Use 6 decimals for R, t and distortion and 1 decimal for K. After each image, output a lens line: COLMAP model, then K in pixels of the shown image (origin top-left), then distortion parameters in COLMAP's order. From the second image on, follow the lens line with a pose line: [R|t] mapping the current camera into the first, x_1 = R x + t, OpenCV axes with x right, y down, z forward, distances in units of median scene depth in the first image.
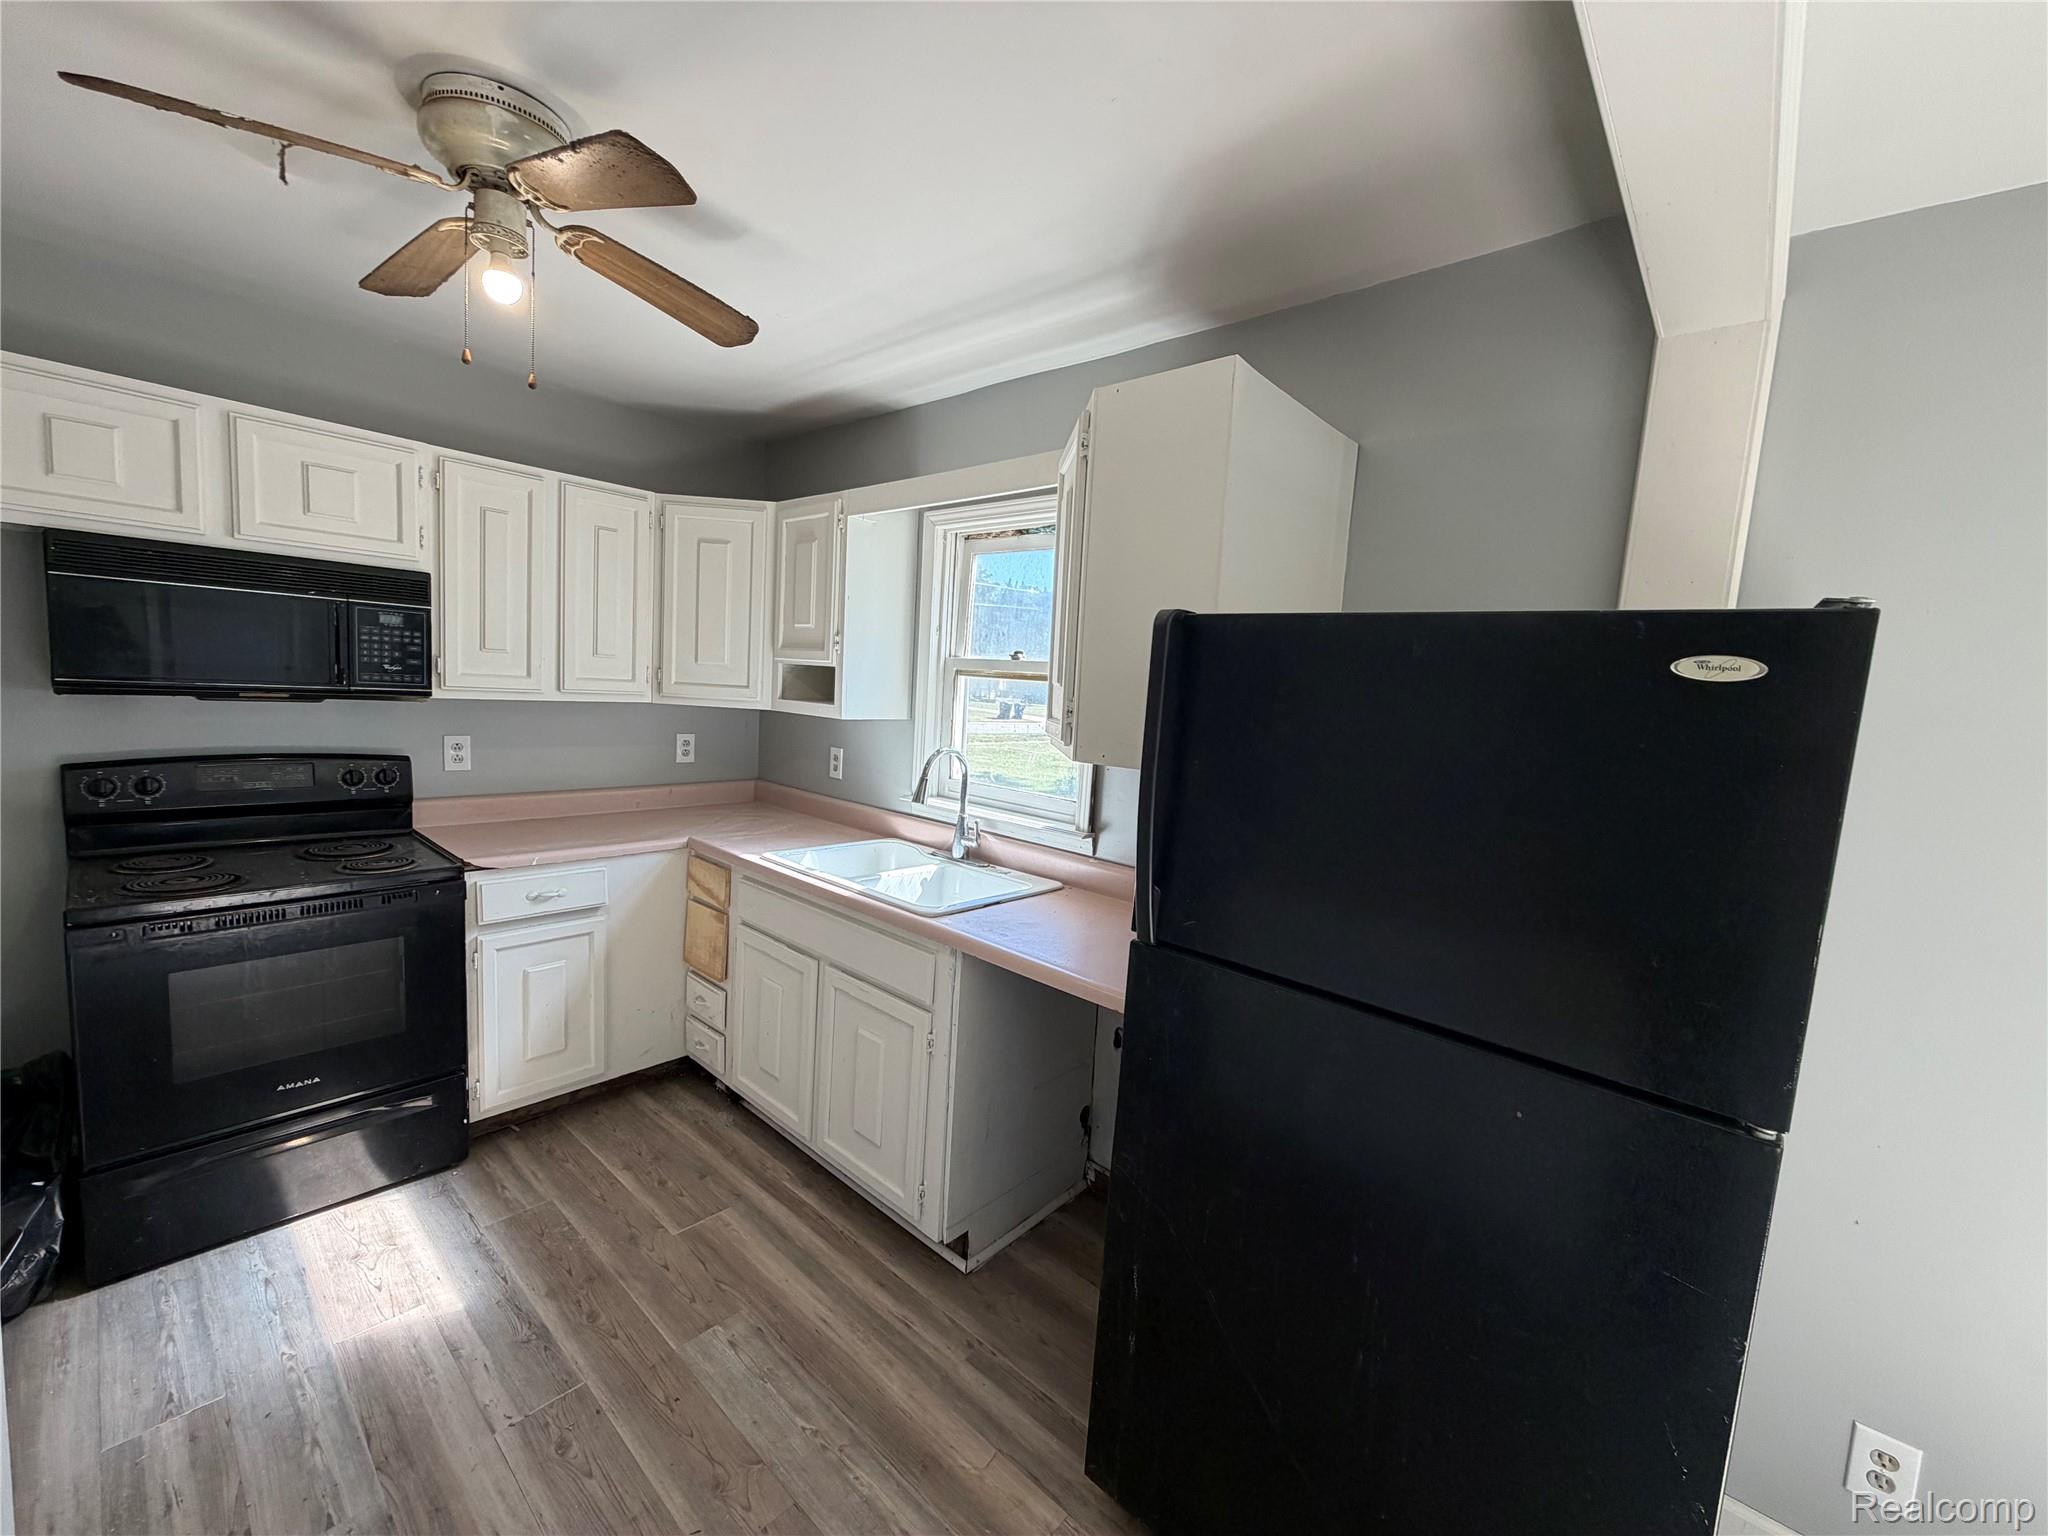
lens RADIAL K [[815.4, 0, 1019.1], [0, 815.4, 768.9], [0, 0, 1]] dist [-0.000152, -0.000374]
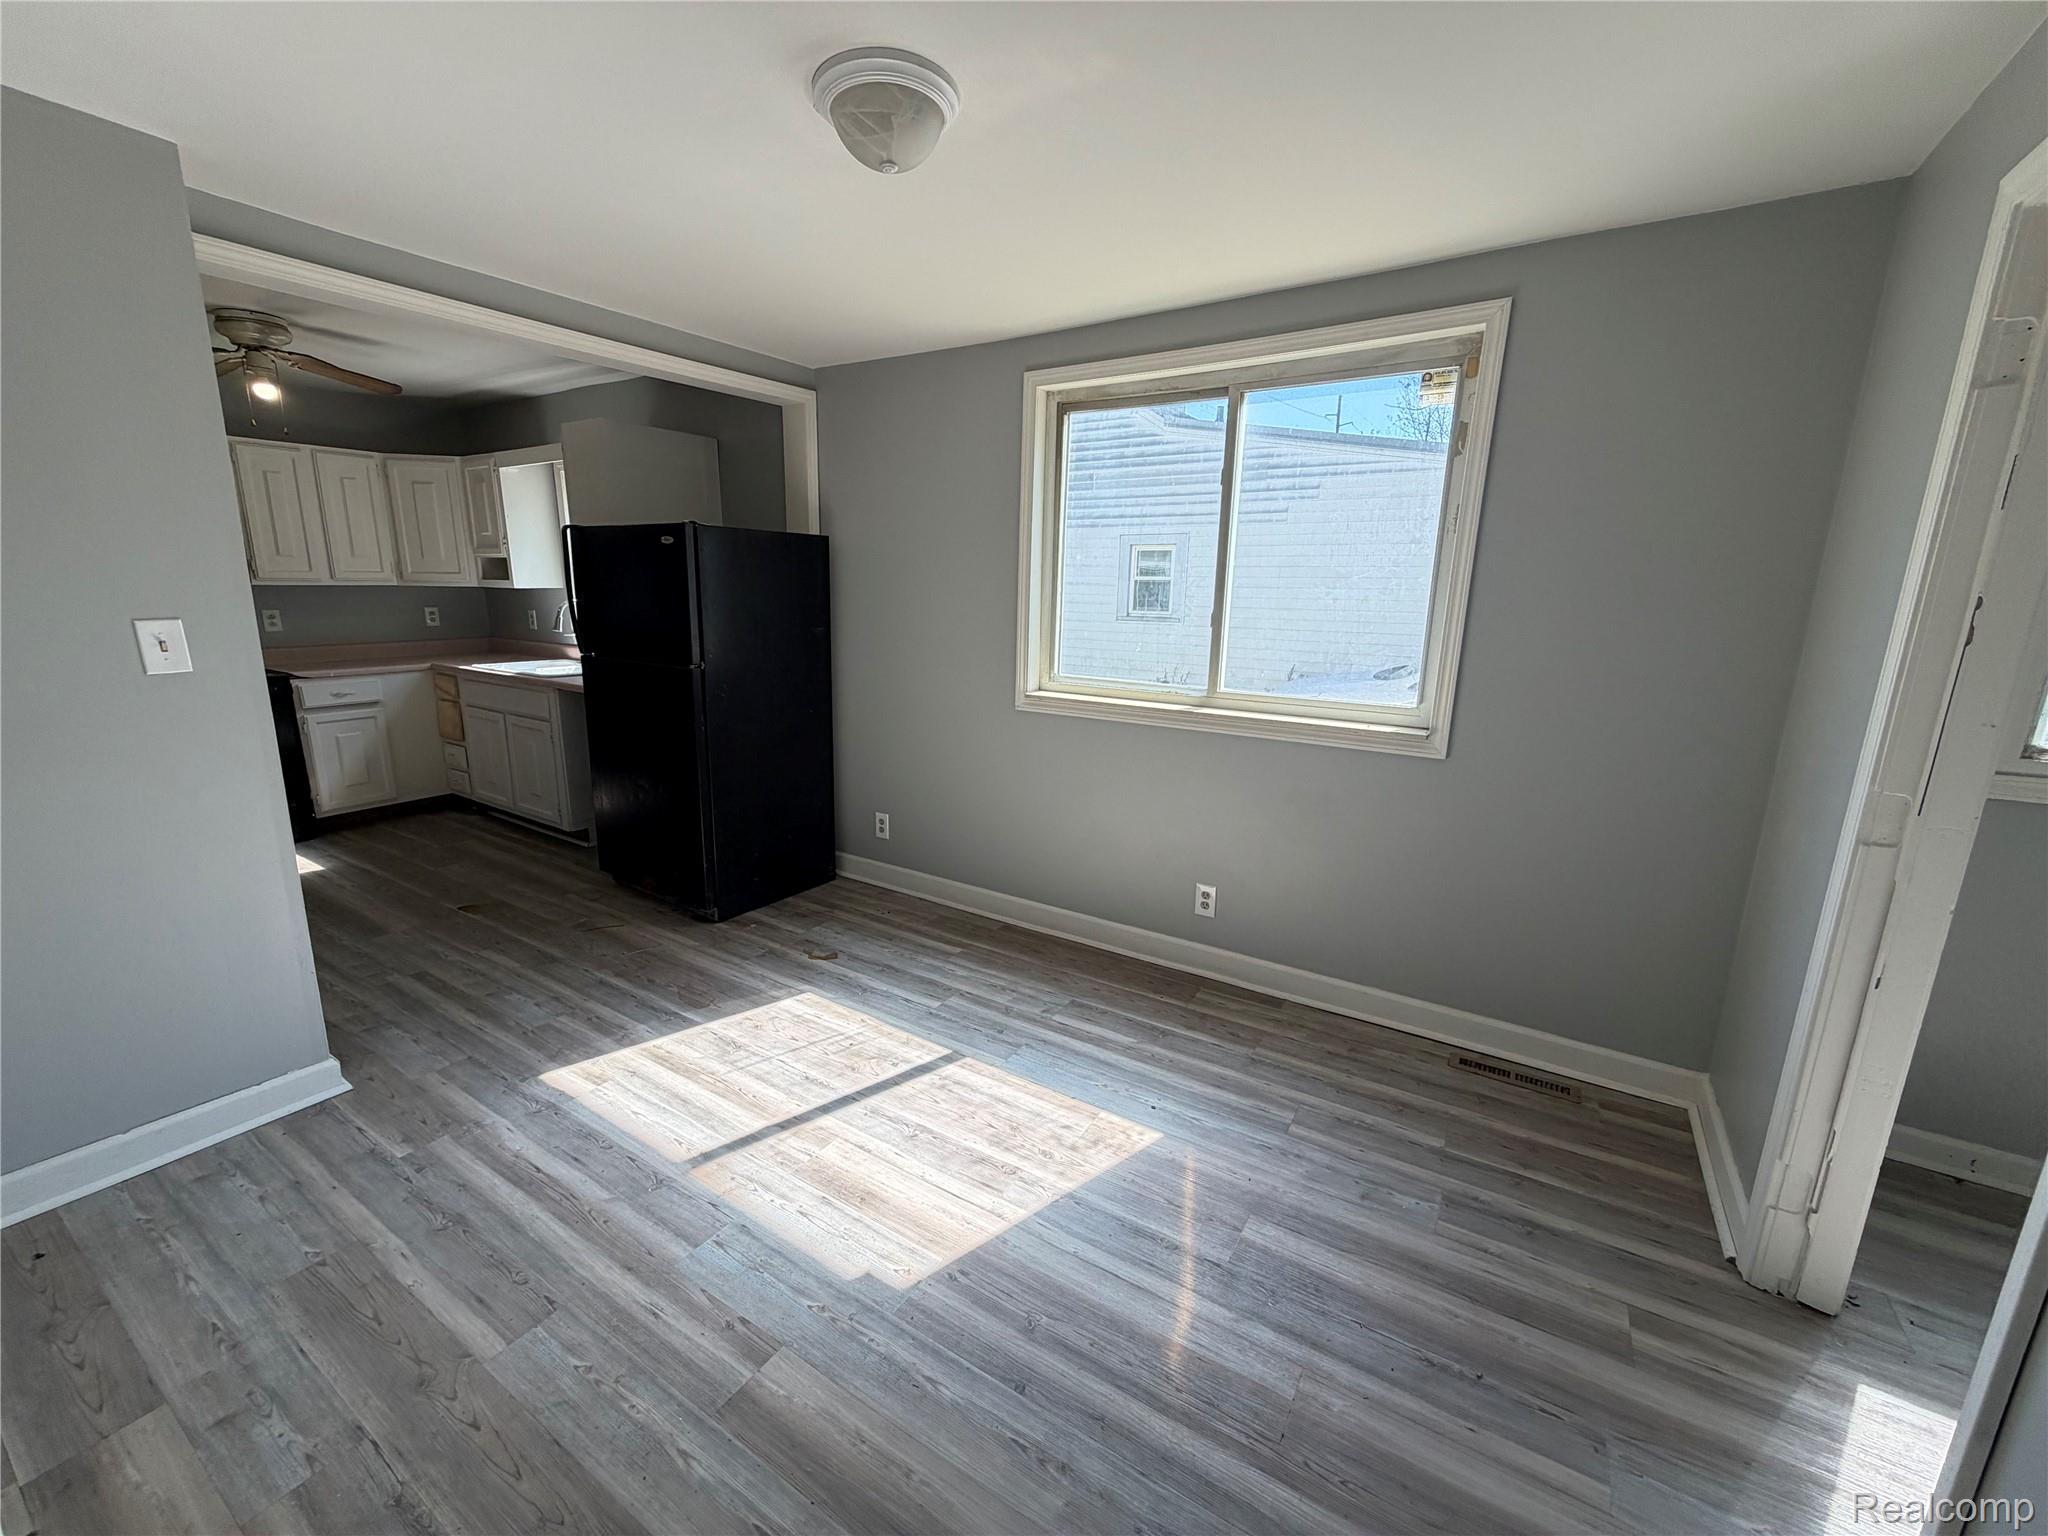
lens RADIAL K [[815.4, 0, 1019.1], [0, 815.4, 768.9], [0, 0, 1]] dist [-0.000152, -0.000374]
pose [[0.986721, -0.077883, 0.142531, 0.586512], [0.059497, 0.989859, 0.128997, 0.166362], [-0.151133, -0.118804, 0.981348, -0.950200]]
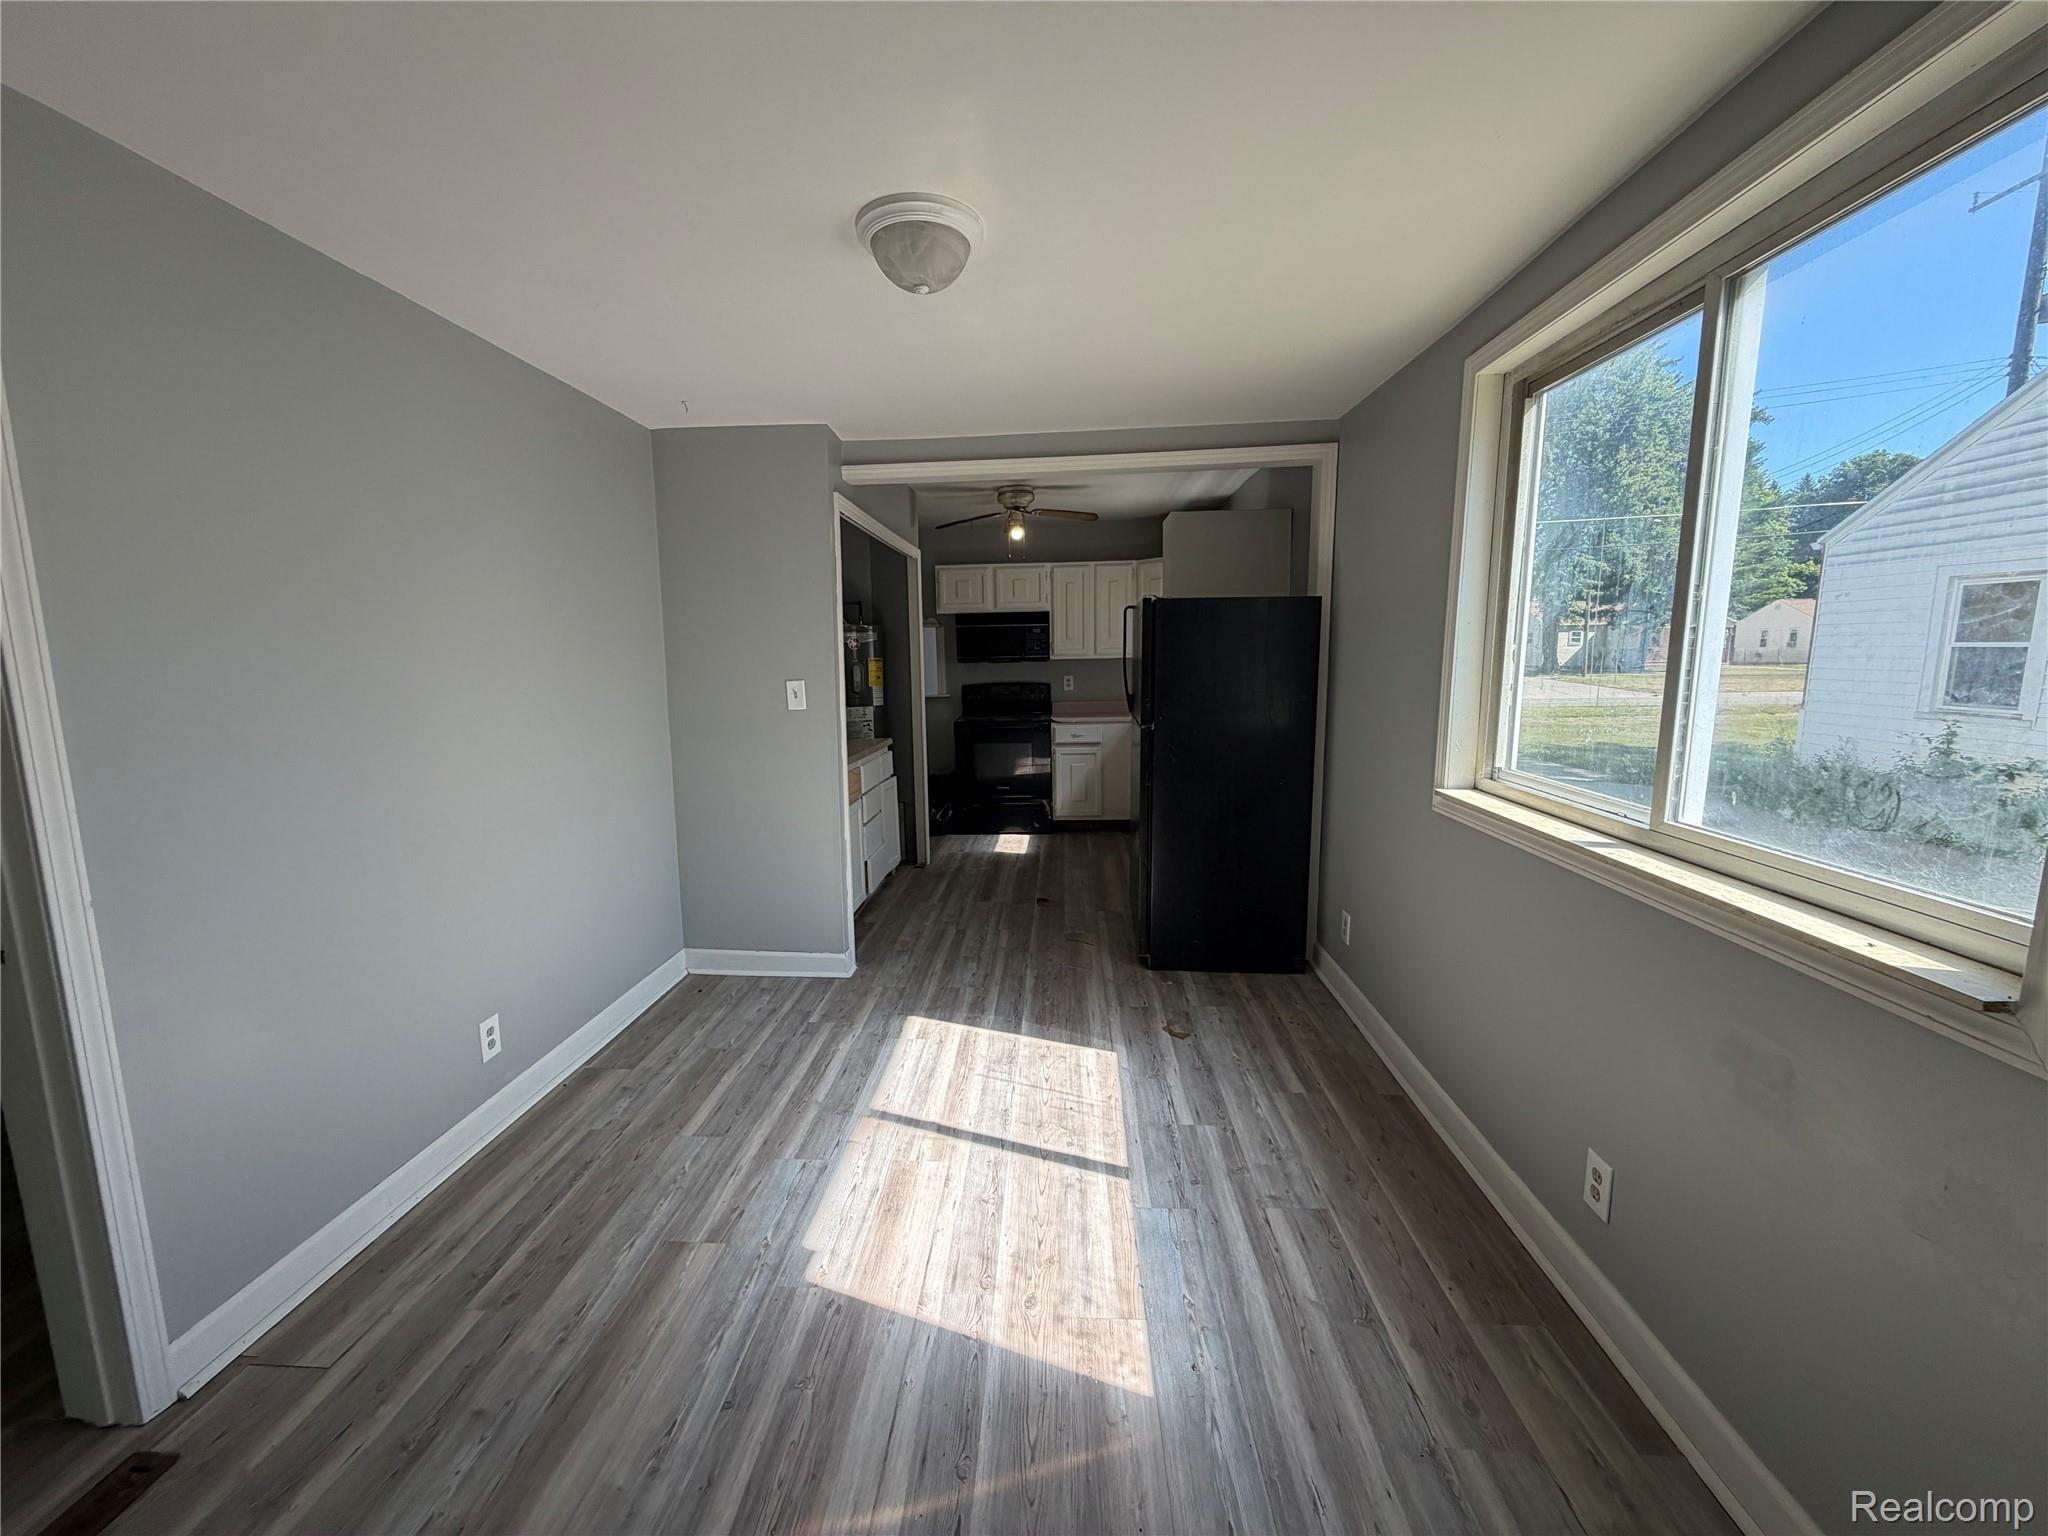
lens RADIAL K [[815.4, 0, 1019.1], [0, 815.4, 768.9], [0, 0, 1]] dist [-0.000152, -0.000374]
pose [[0.617544, 0.043472, -0.785334, 1.208580], [-0.029923, 0.999047, 0.031773, 0.174053], [0.785967, 0.003878, 0.618257, -0.652381]]
